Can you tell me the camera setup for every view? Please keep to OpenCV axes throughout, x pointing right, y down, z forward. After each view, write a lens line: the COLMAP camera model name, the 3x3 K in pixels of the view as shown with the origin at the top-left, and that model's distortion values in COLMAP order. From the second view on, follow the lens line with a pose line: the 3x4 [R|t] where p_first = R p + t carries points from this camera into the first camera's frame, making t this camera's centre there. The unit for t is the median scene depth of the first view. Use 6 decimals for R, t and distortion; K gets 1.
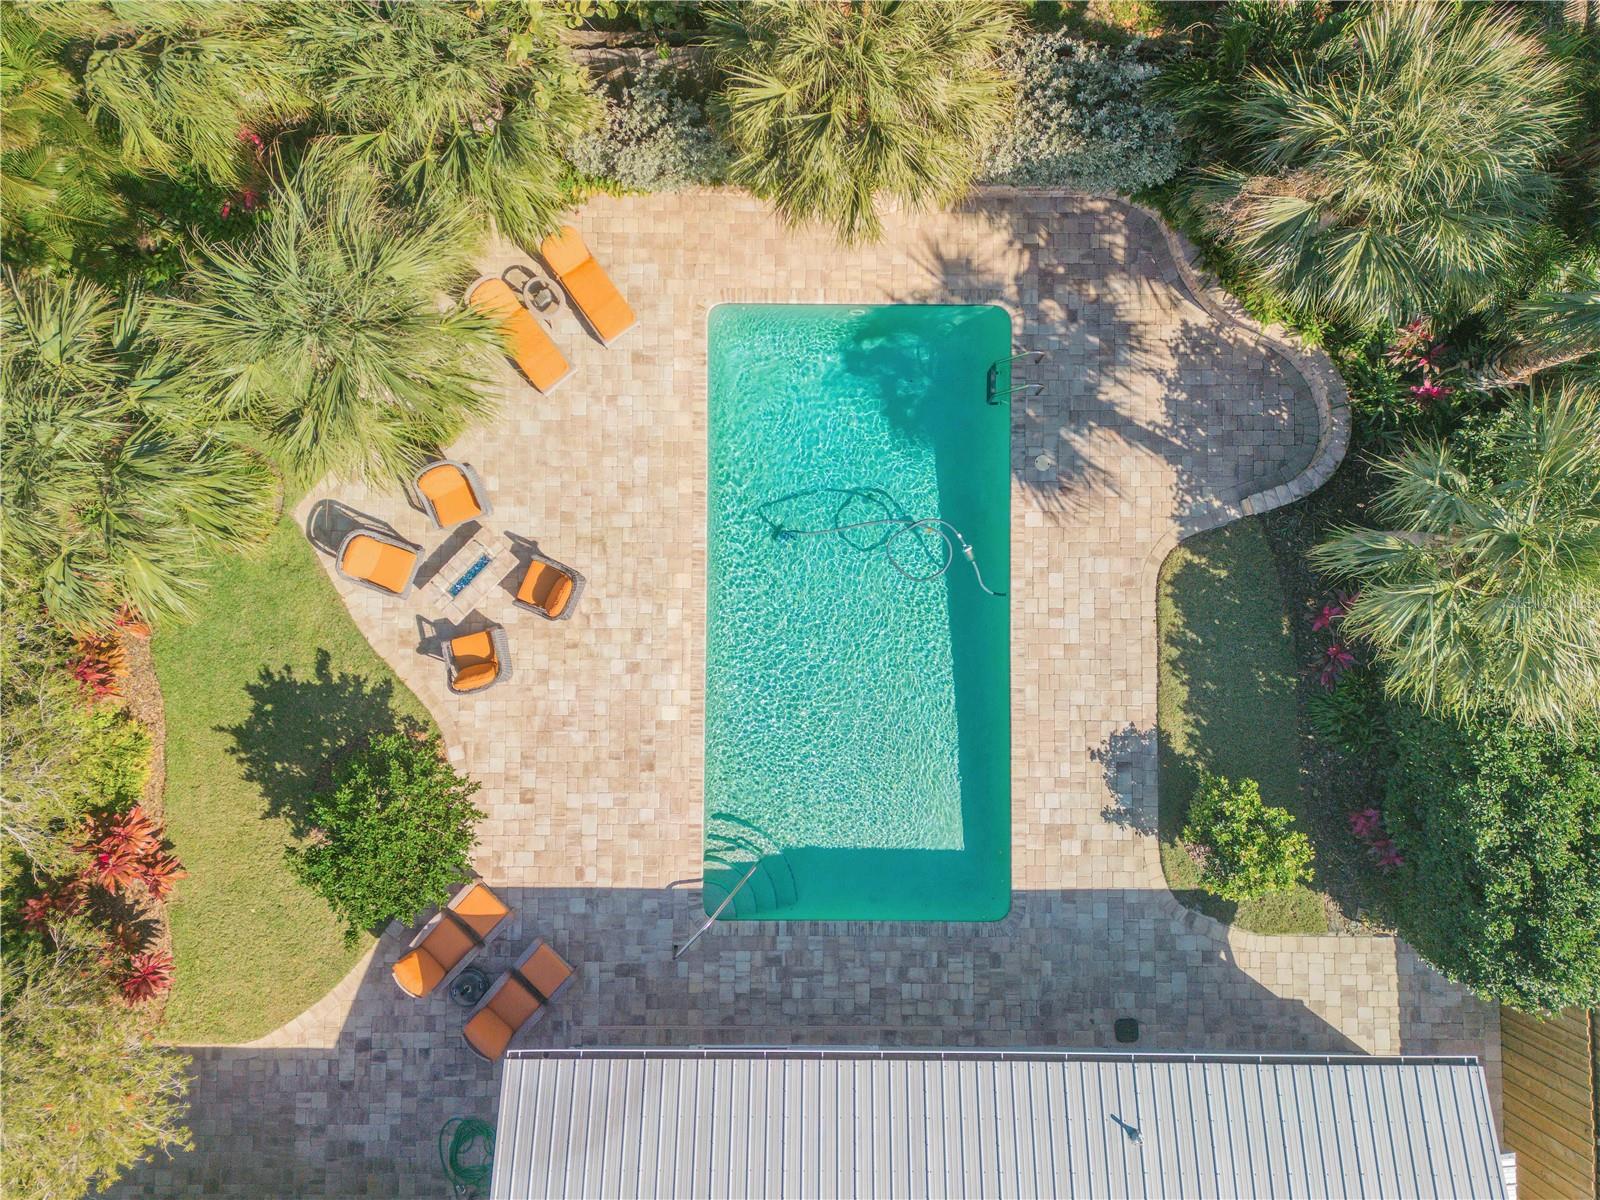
lens RADIAL K [[1115.4, 0, 802.0], [0, 1115.4, 594.2], [0, 0, 1]] dist [0.060539, -0.040843]
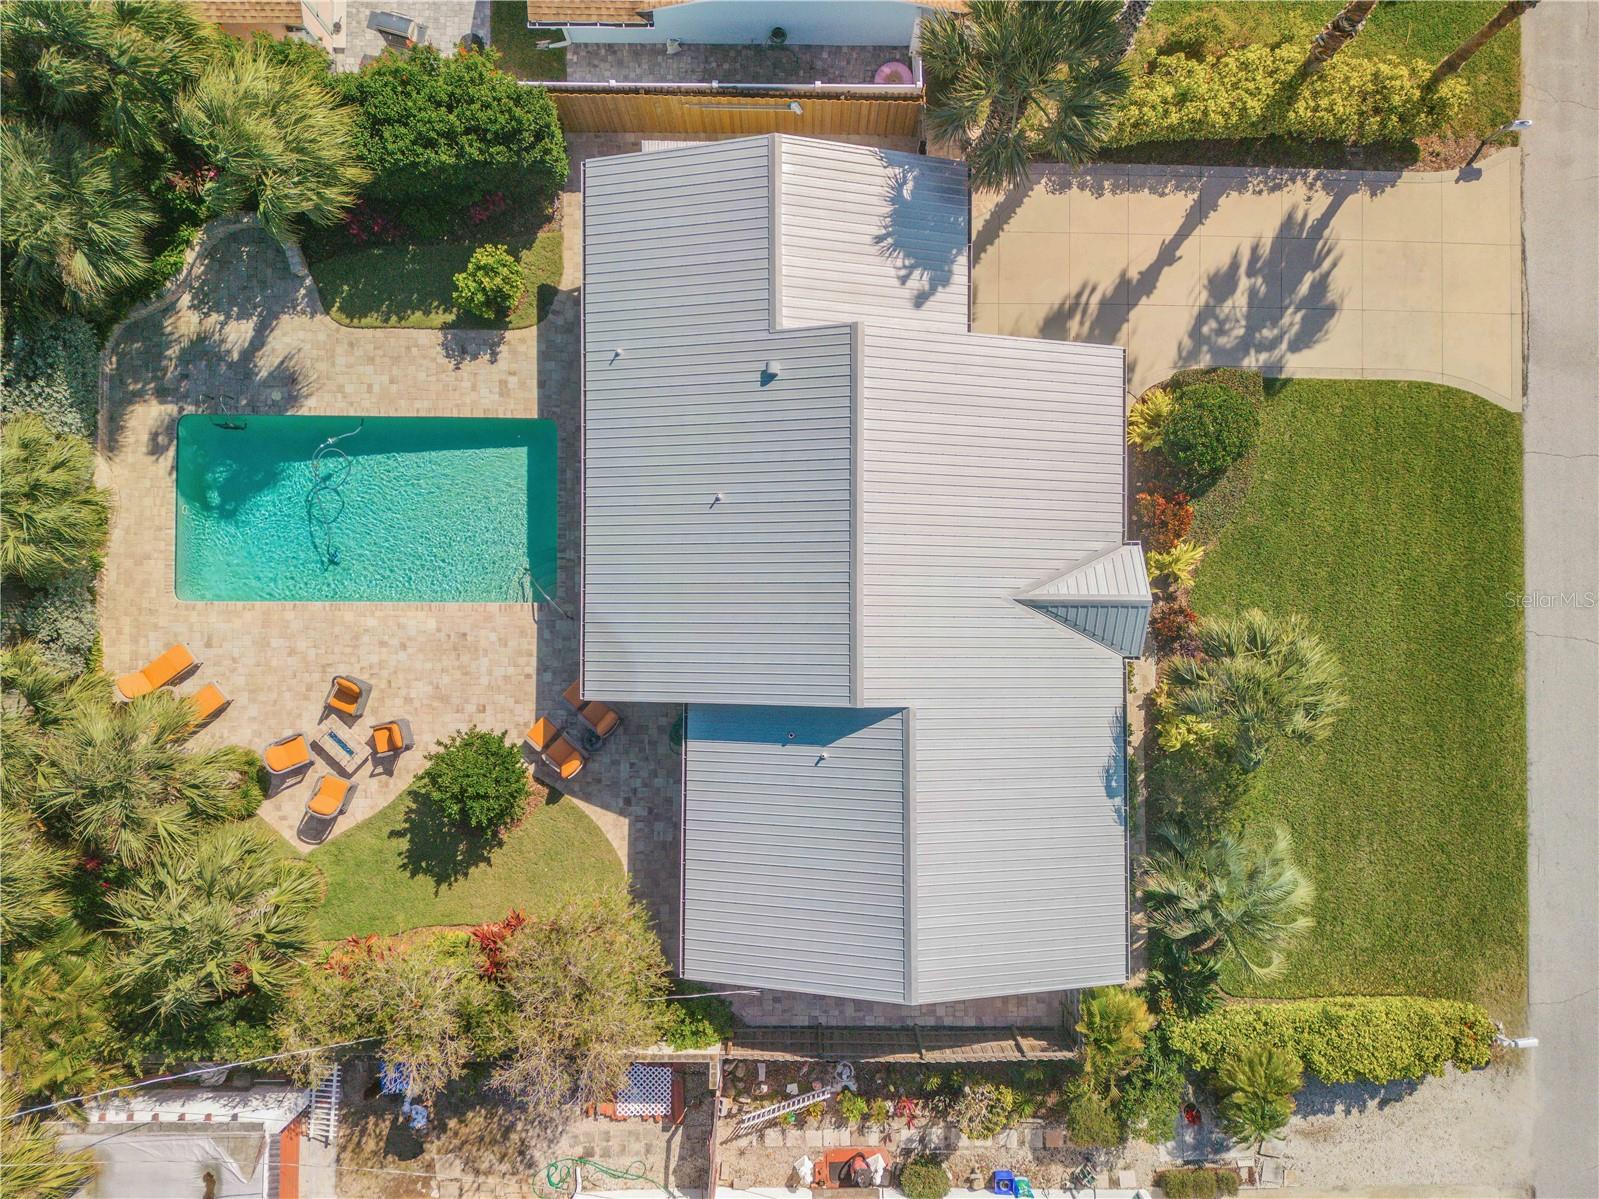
lens RADIAL K [[1114.7, 0, 801.5], [0, 1114.7, 593.7], [0, 0, 1]] dist [0.060539, -0.040843]
pose [[-0.003146, -0.999781, 0.020673, -0.111131], [0.998989, -0.002215, 0.044901, 0.579945], [-0.044846, 0.020793, 0.998778, -0.680544]]
